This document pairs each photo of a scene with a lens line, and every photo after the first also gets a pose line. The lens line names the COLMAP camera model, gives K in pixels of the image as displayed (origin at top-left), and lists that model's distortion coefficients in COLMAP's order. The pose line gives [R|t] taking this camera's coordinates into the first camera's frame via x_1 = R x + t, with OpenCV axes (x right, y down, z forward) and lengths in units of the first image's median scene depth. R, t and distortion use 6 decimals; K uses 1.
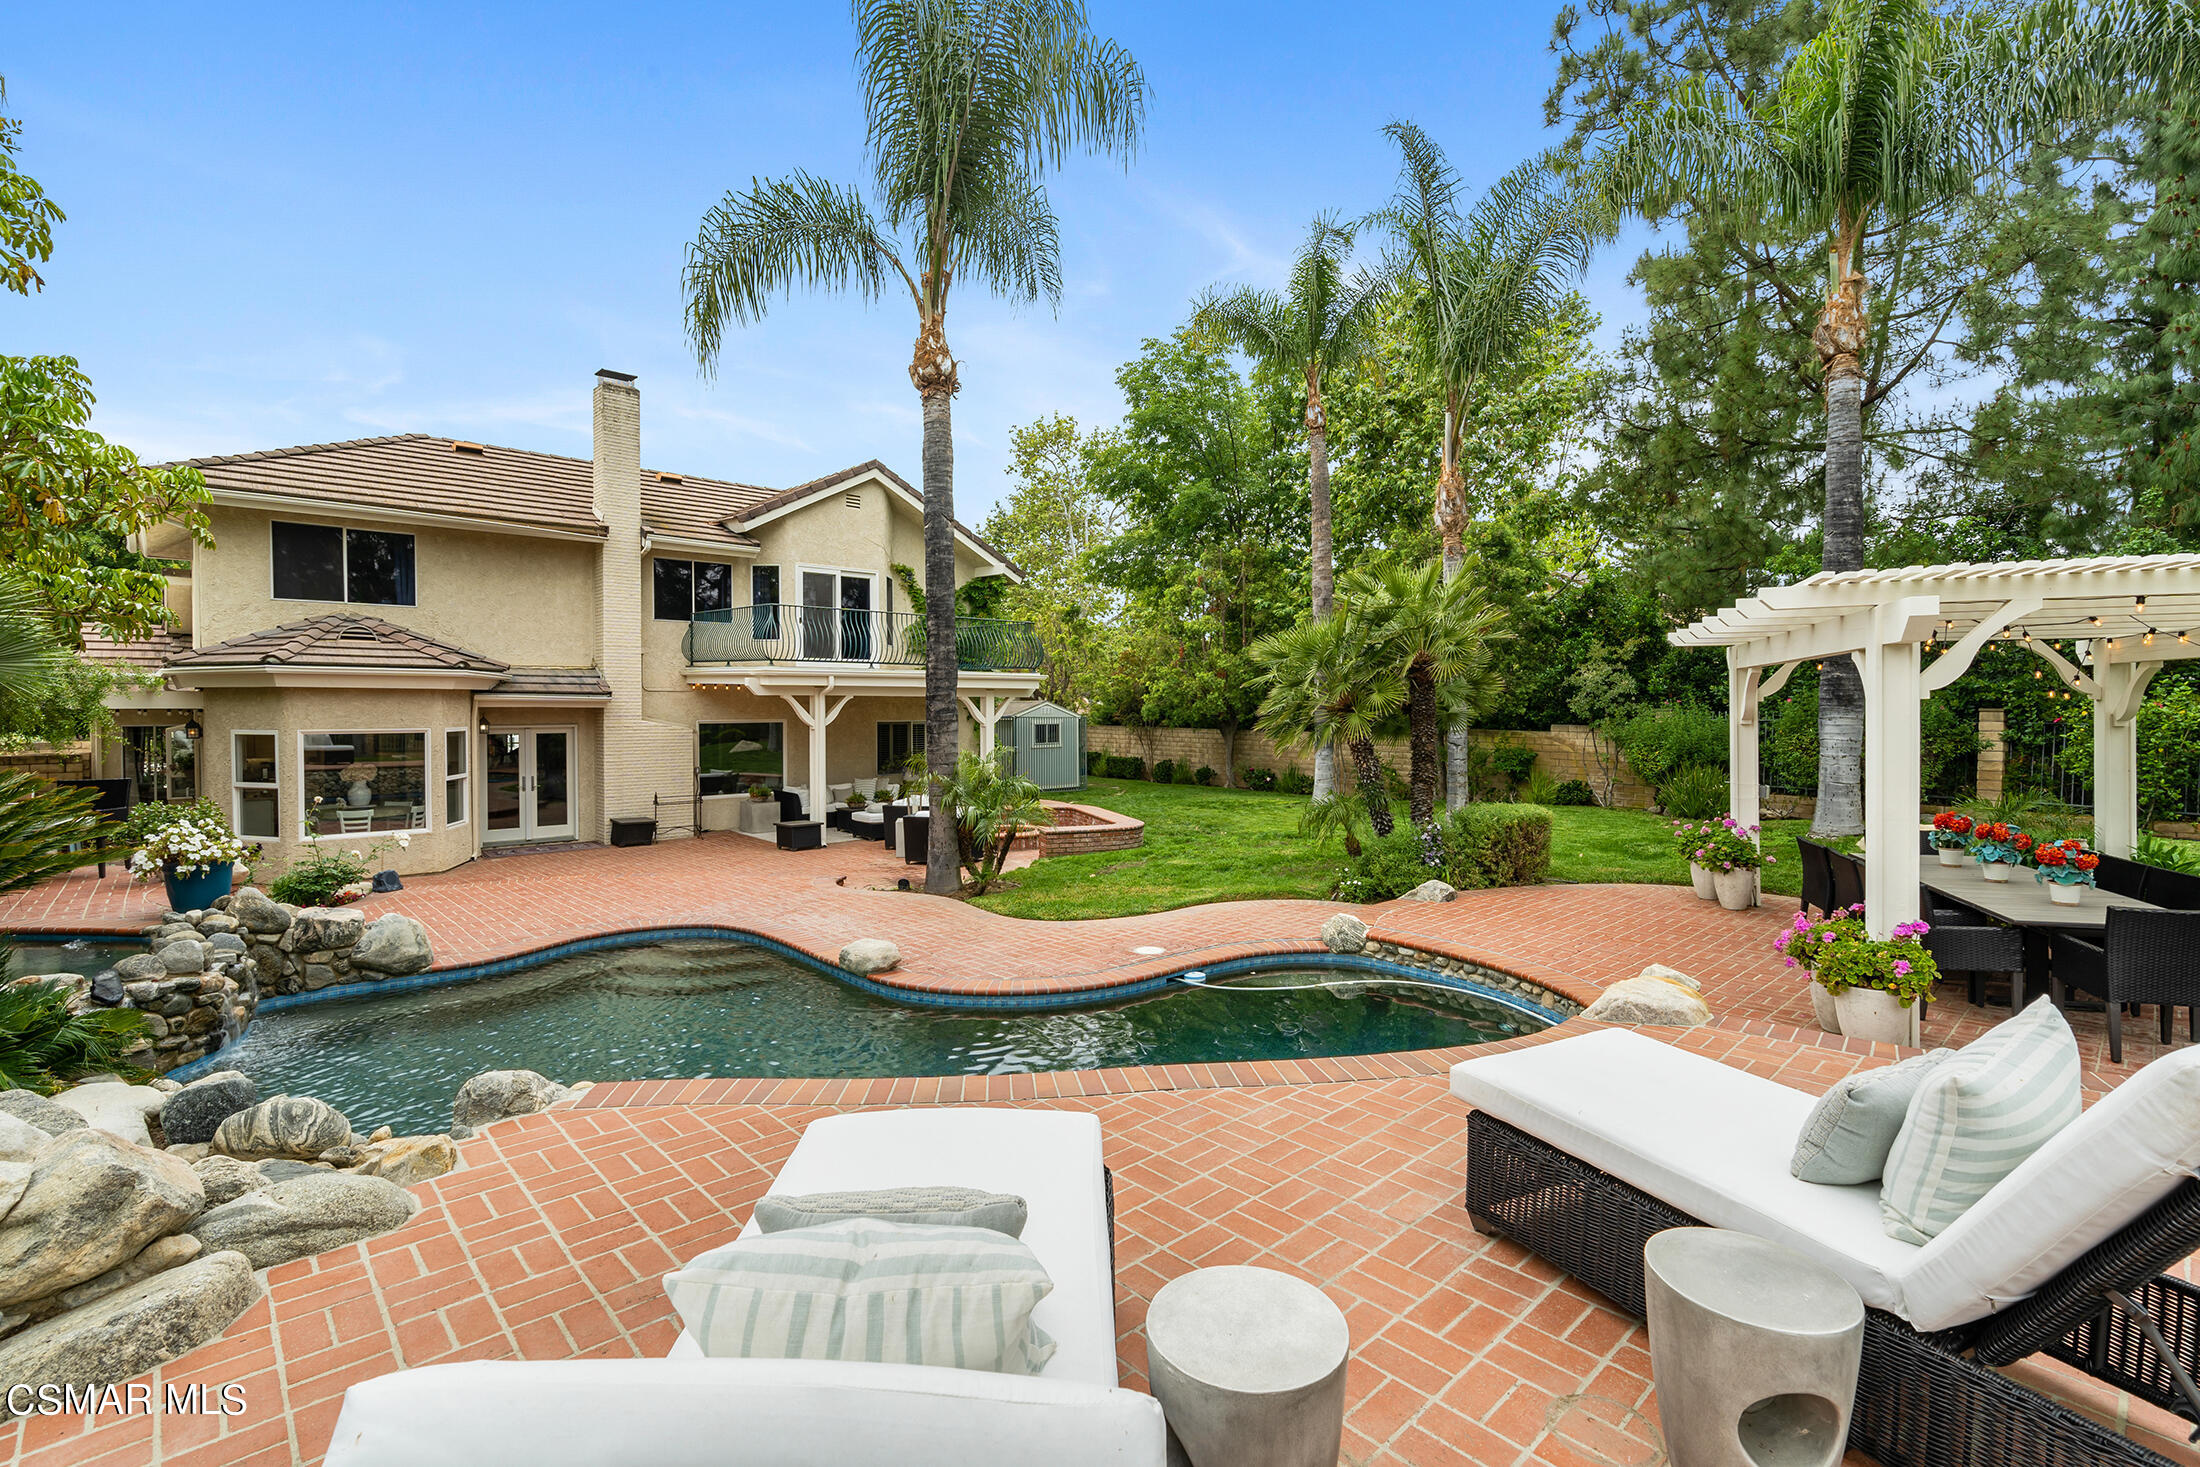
lens RADIAL K [[987.8, 0, 1103.3], [0, 987.8, 721.2], [0, 0, 1]] dist [-0.018108, 0.006741]
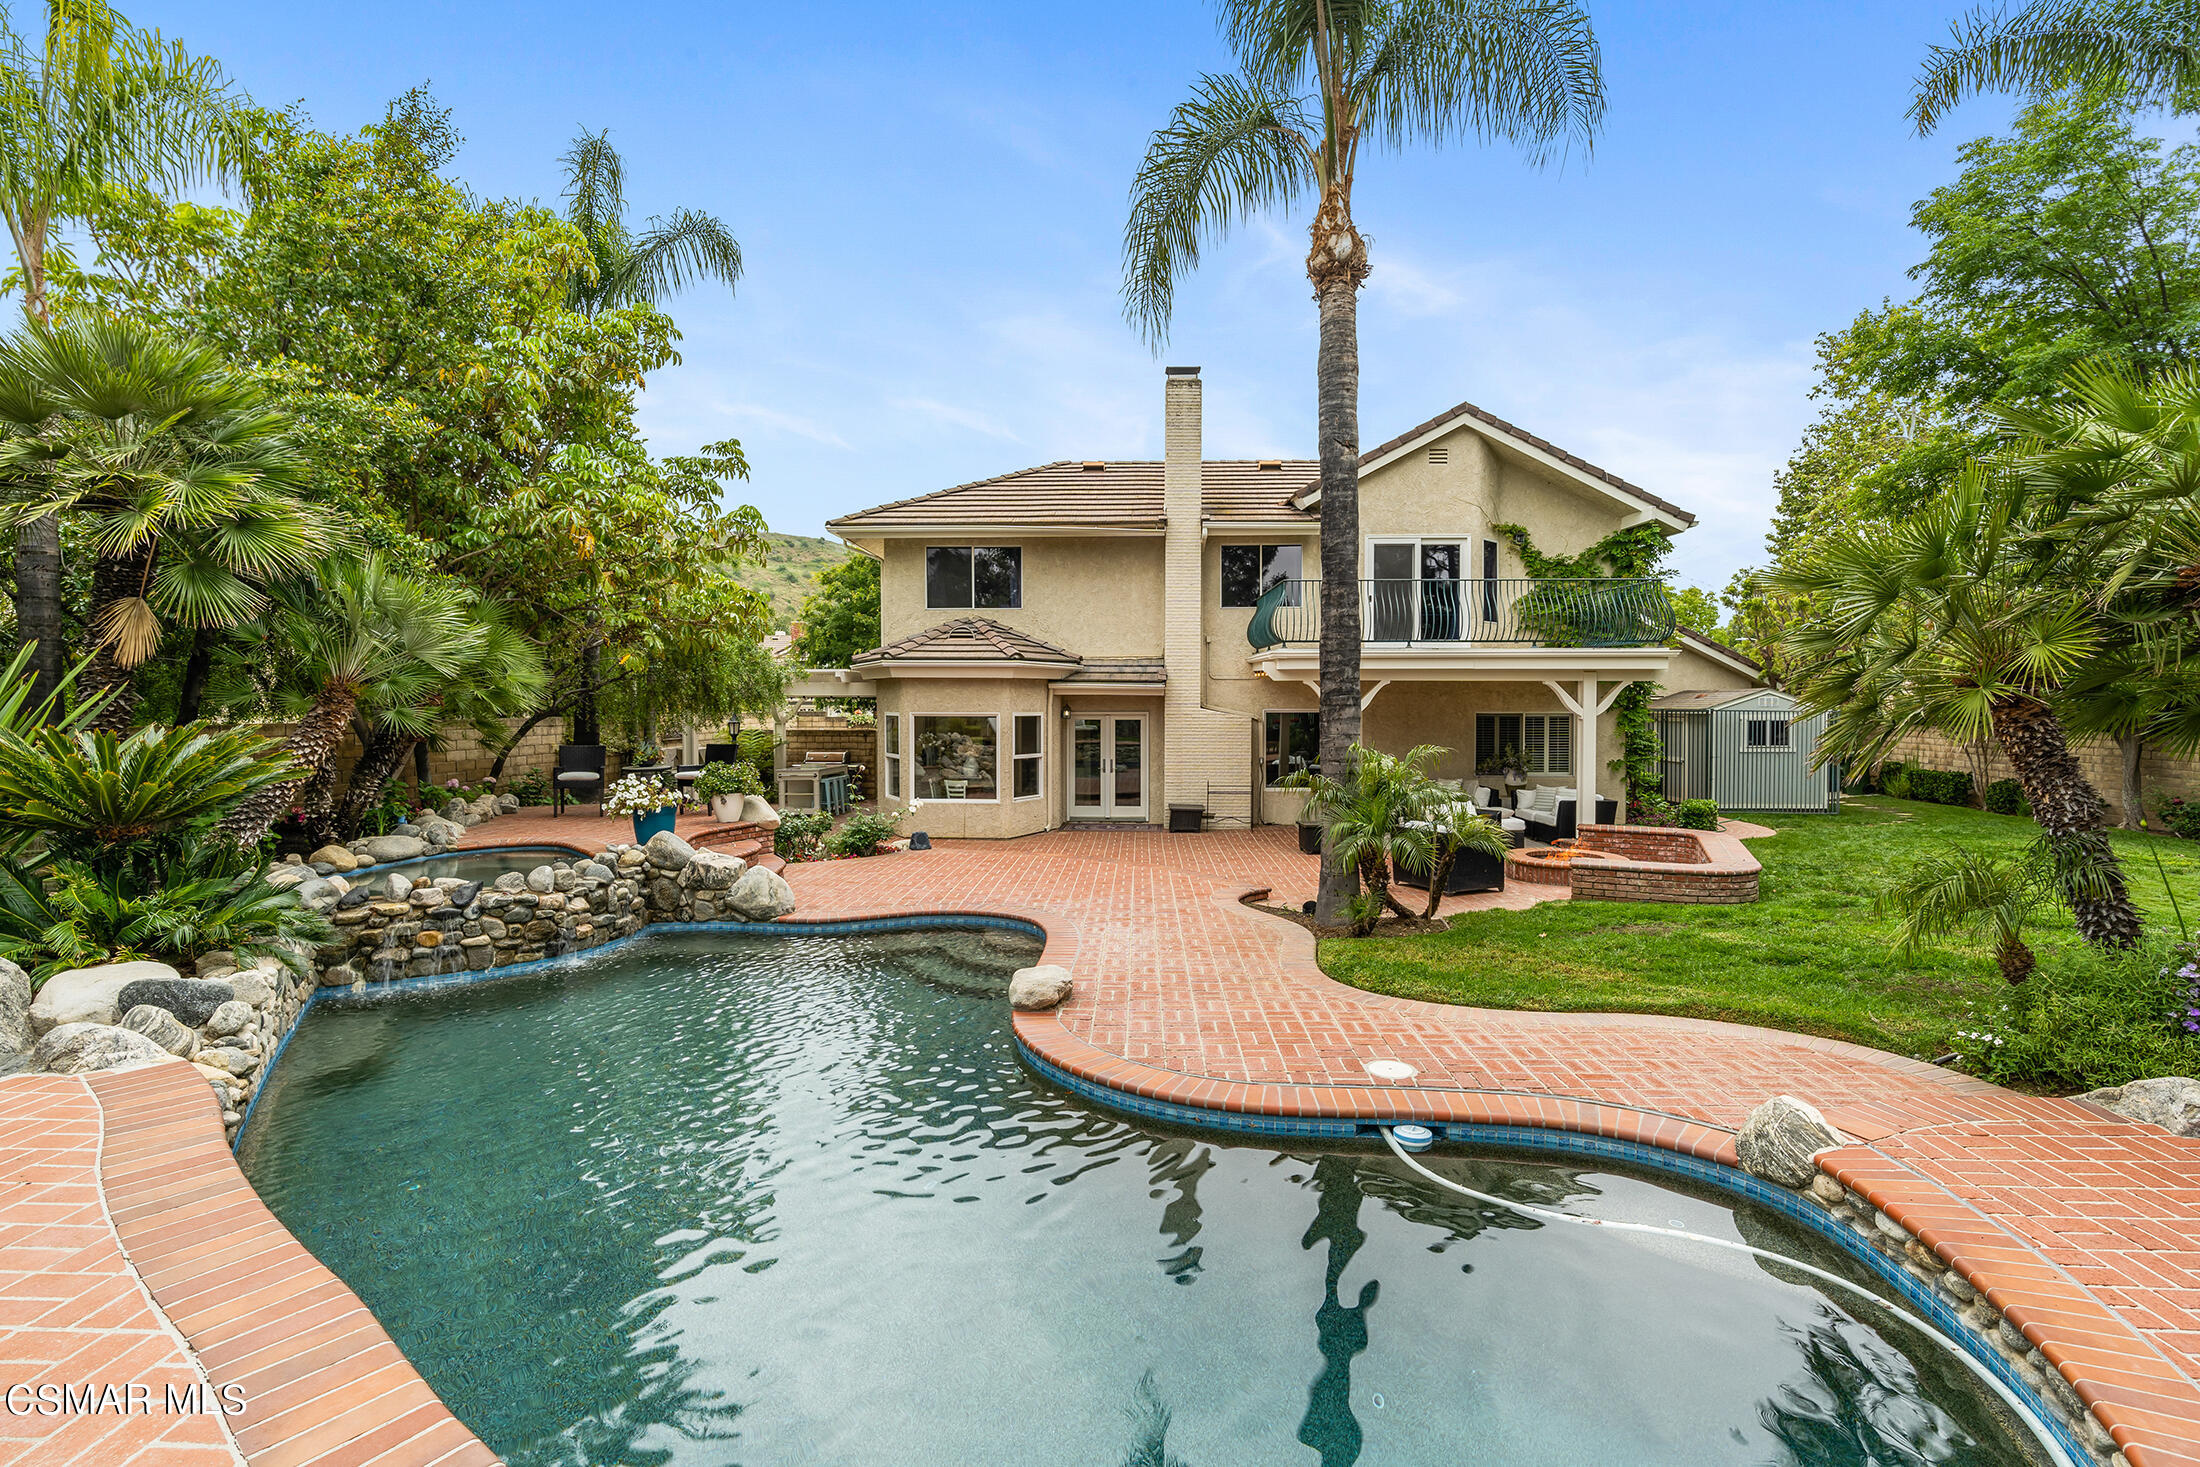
lens RADIAL K [[987.8, 0, 1103.3], [0, 987.8, 721.2], [0, 0, 1]] dist [-0.018108, 0.006741]
pose [[0.707089, 0.014085, -0.706984, 0.184730], [-0.011664, 0.999898, 0.008255, 0.005565], [0.707028, 0.002409, 0.707181, 0.228070]]
